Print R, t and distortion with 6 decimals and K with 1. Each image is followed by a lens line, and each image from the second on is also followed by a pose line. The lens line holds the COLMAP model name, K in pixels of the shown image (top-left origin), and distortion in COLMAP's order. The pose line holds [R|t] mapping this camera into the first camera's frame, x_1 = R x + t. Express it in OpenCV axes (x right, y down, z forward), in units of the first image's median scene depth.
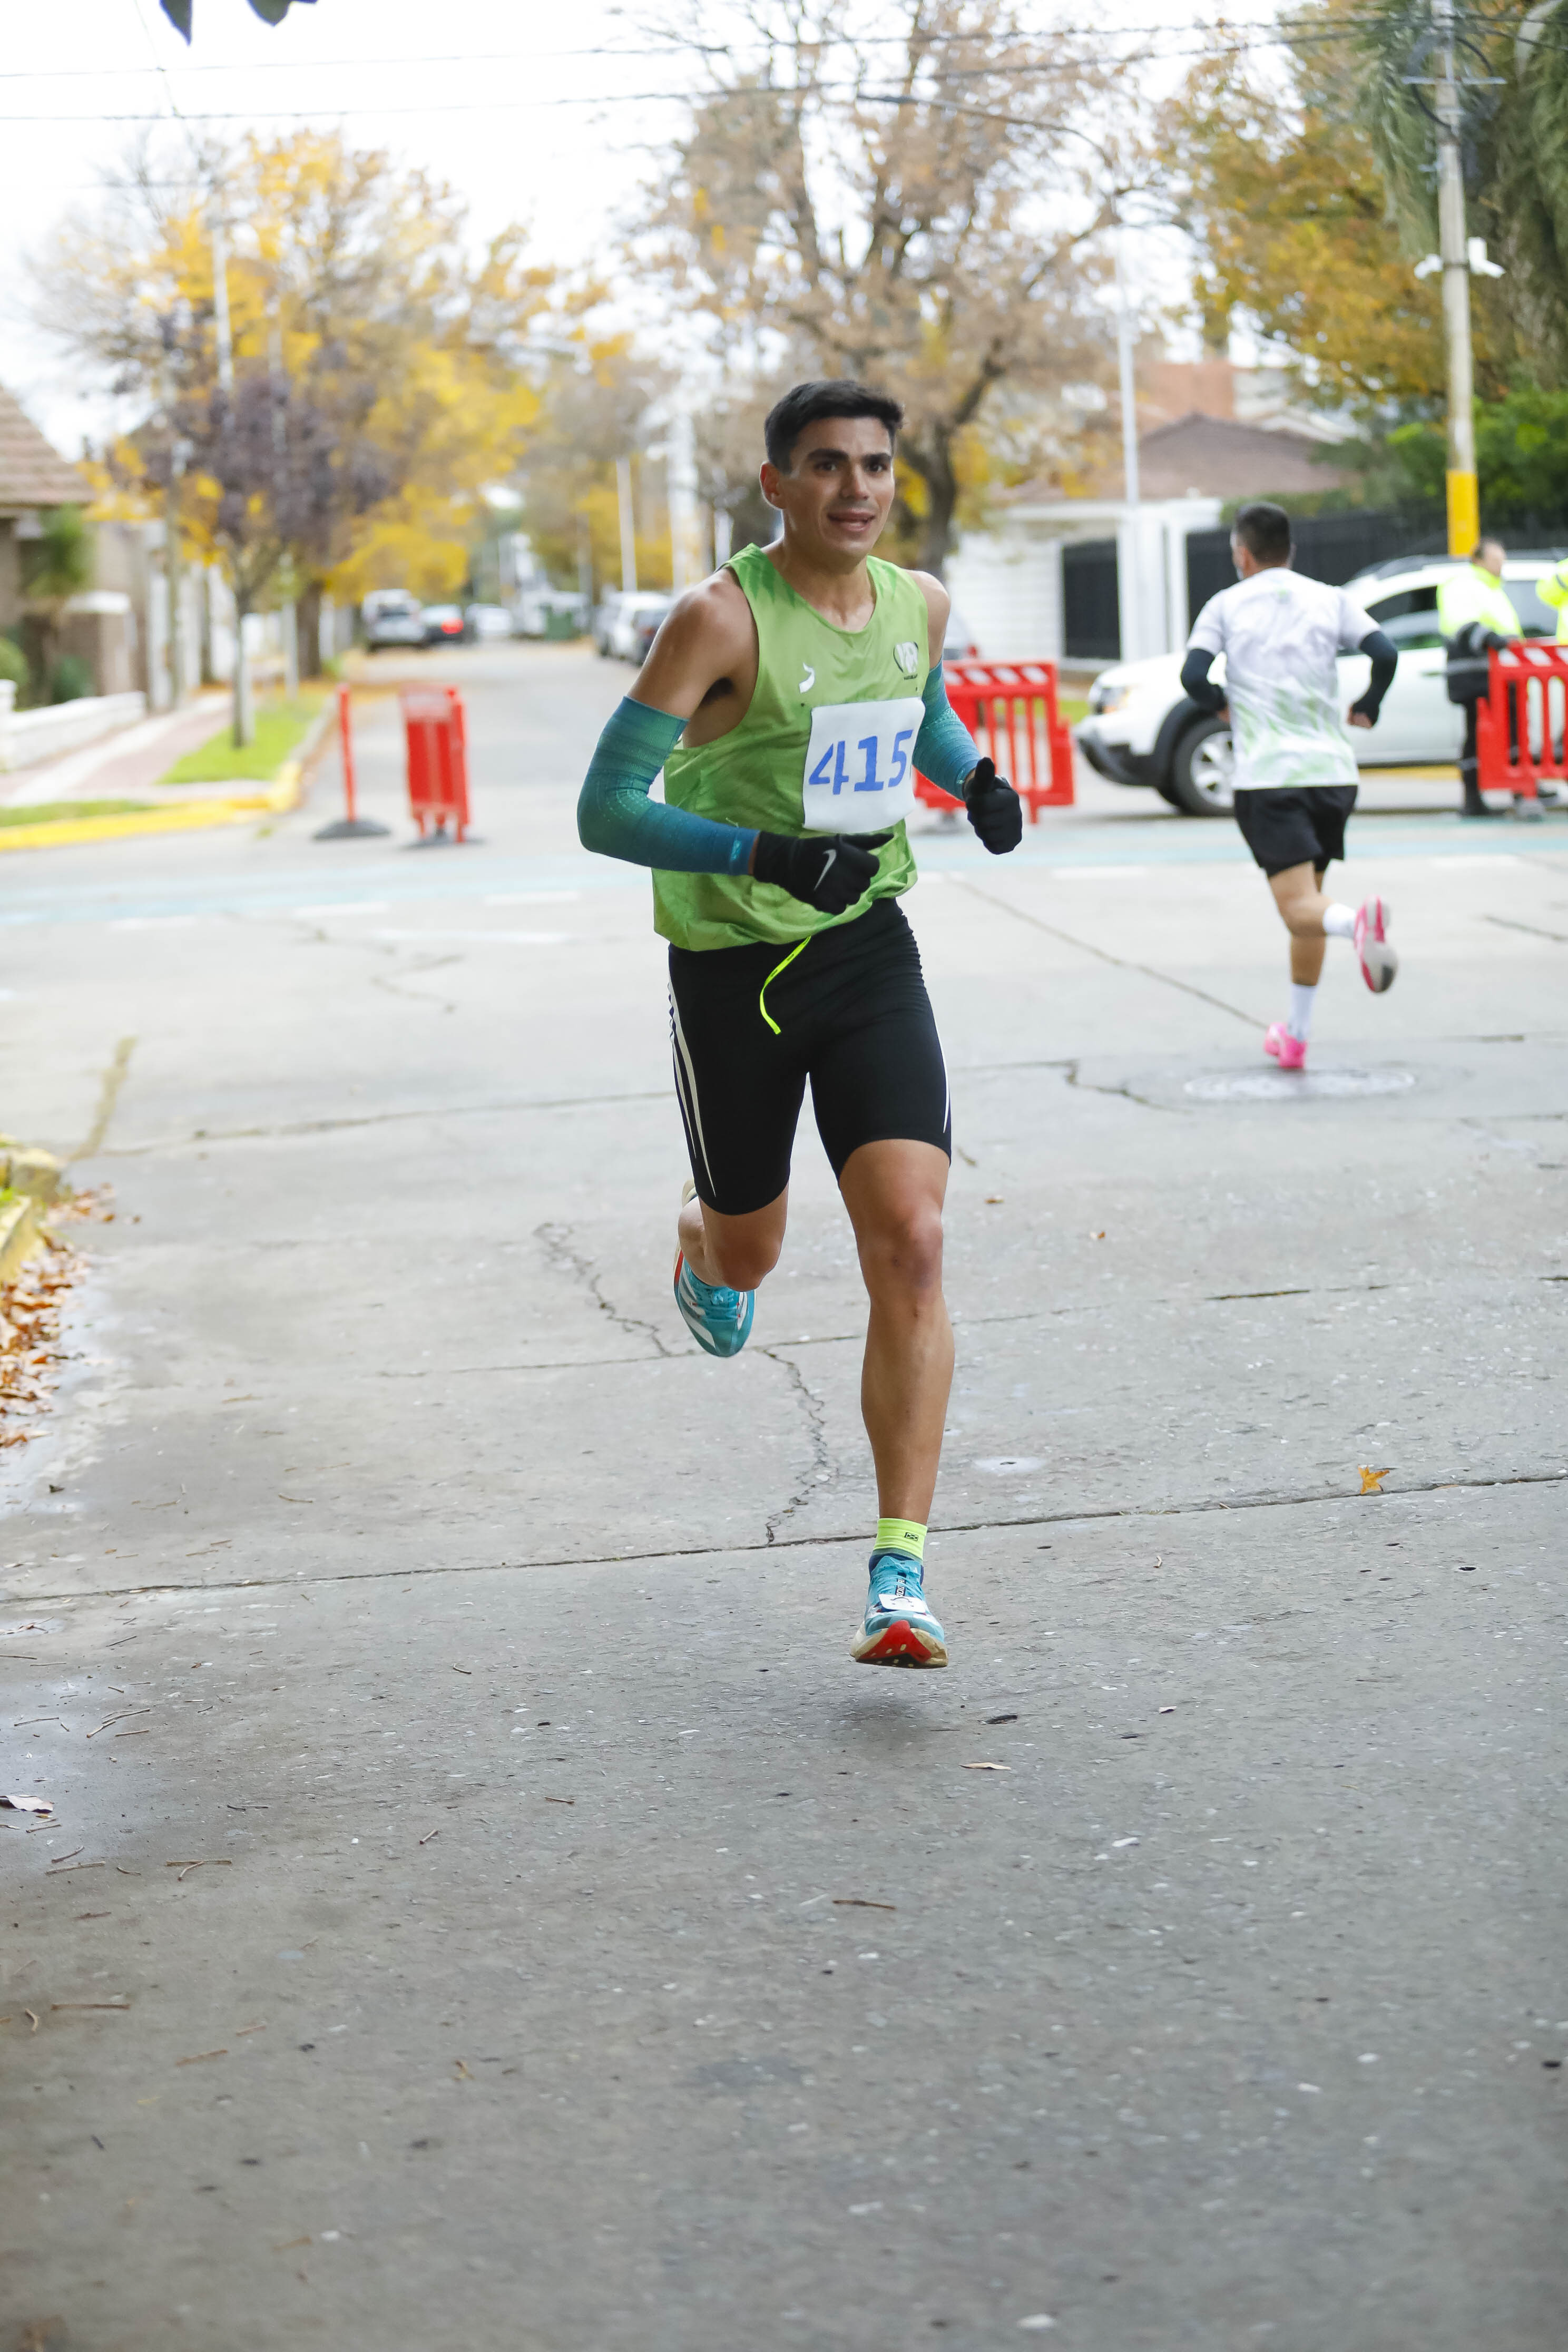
lens RADIAL K [[5179.4, 0, 778.2], [0, 5179.4, 1173.8], [0, 0, 1]] dist [-0.078607, 0.000000]
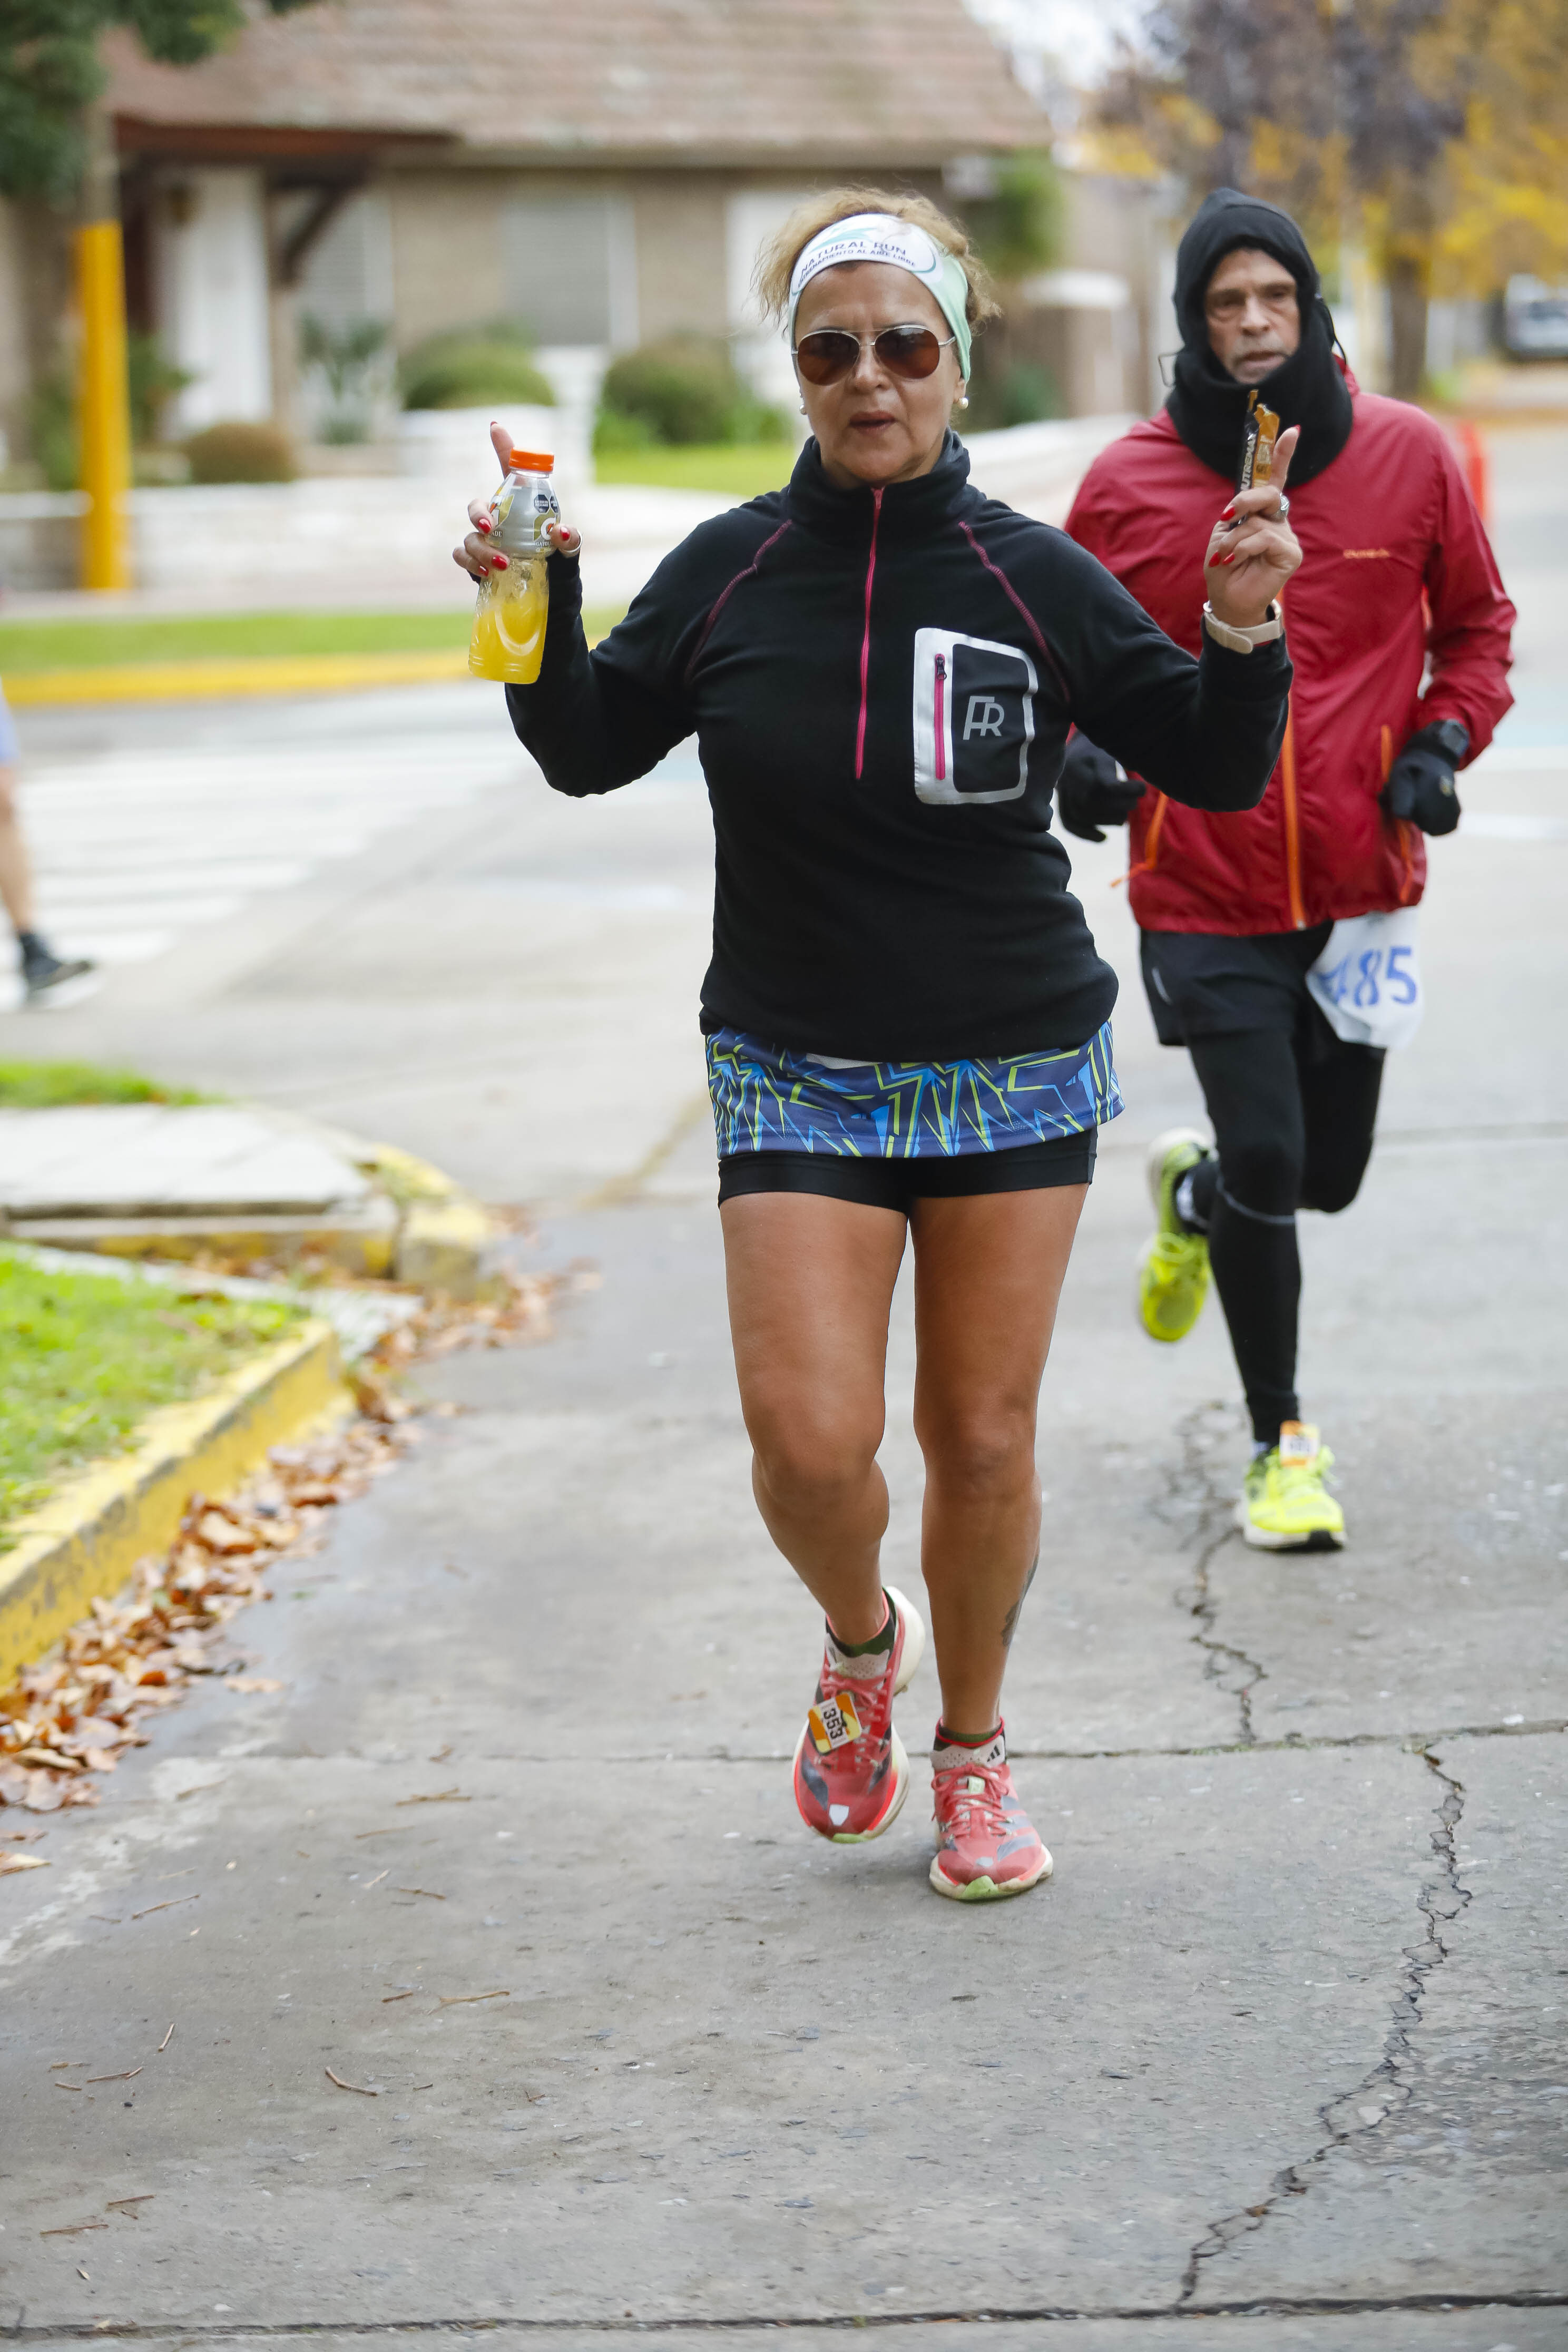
lens RADIAL K [[7234.1, 0, 794.9], [0, 7234.1, 1180.4], [0, 0, 1]] dist [0.158686, 0.000000]
pose [[0.984548, 0.035506, -0.171475, 0.040314], [-0.033517, 0.999333, 0.014484, -0.022008], [0.171875, -0.008513, 0.985082, 0.180213]]
